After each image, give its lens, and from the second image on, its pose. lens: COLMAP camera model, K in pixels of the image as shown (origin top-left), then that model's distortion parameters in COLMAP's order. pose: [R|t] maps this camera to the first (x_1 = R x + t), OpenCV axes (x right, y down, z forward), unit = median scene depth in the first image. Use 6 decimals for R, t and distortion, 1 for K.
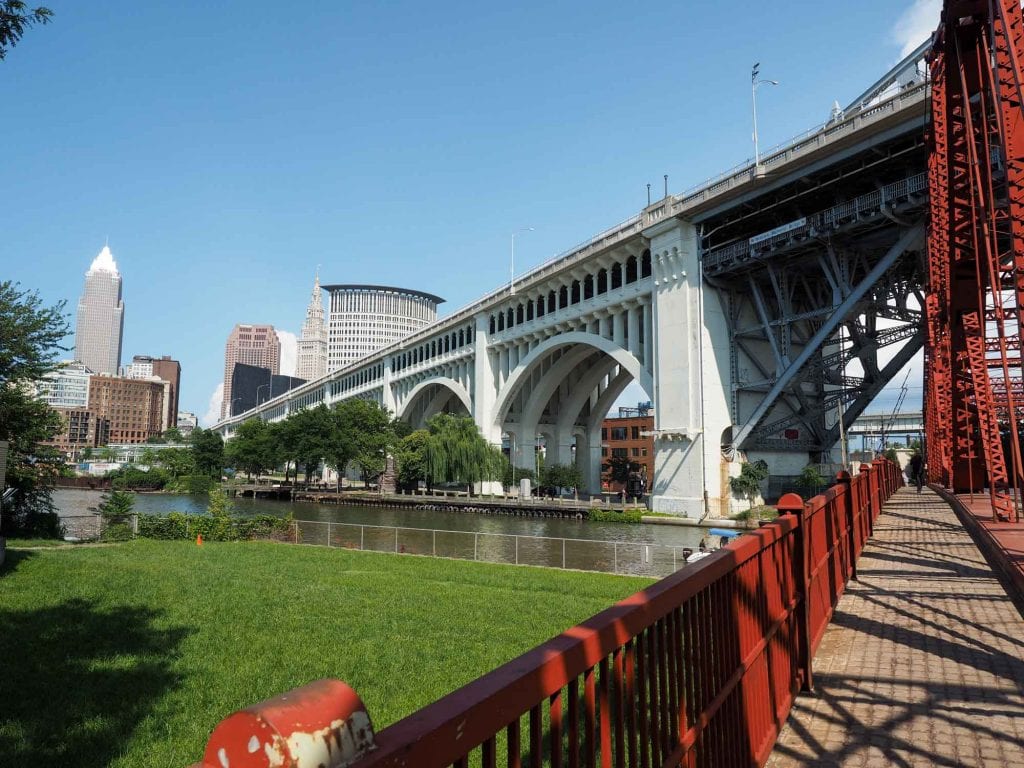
lens RADIAL K [[871.7, 0, 512.0], [0, 871.7, 384.0], [0, 0, 1]] dist [-0.002886, 0.000935]
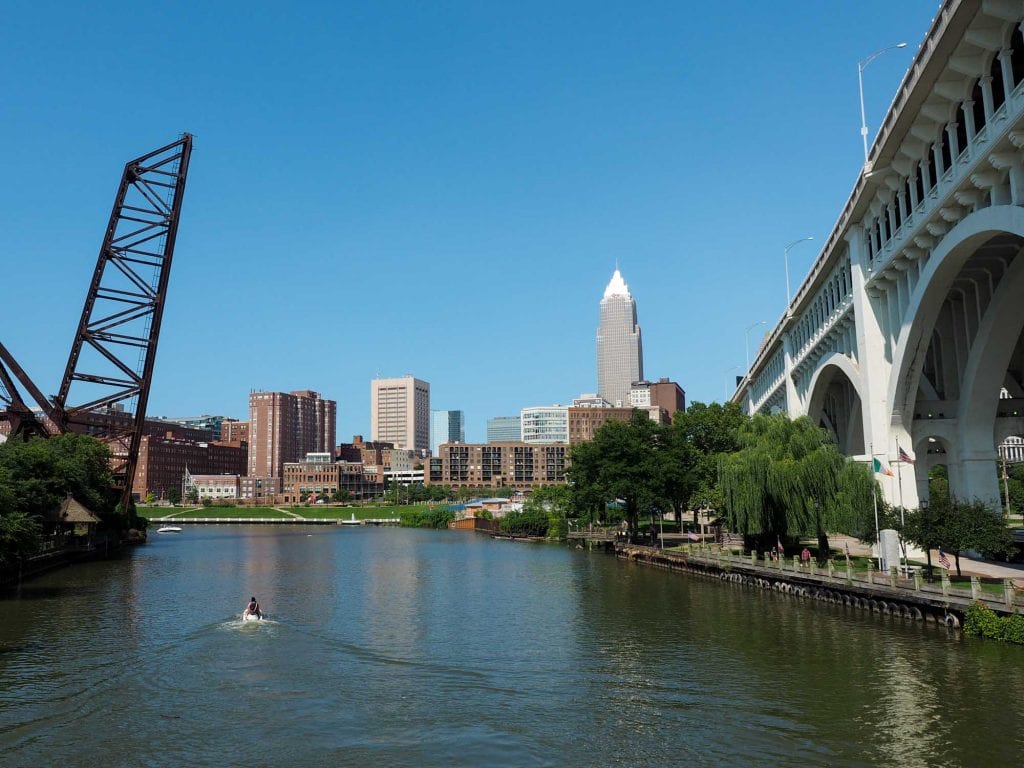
lens RADIAL K [[871.7, 0, 512.0], [0, 871.7, 384.0], [0, 0, 1]] dist [-0.002886, 0.000935]
pose [[0.682822, -0.111455, -0.722033, 0.186700], [0.084380, 0.993712, -0.073595, 0.036239], [0.725696, -0.010673, 0.687933, 0.405891]]
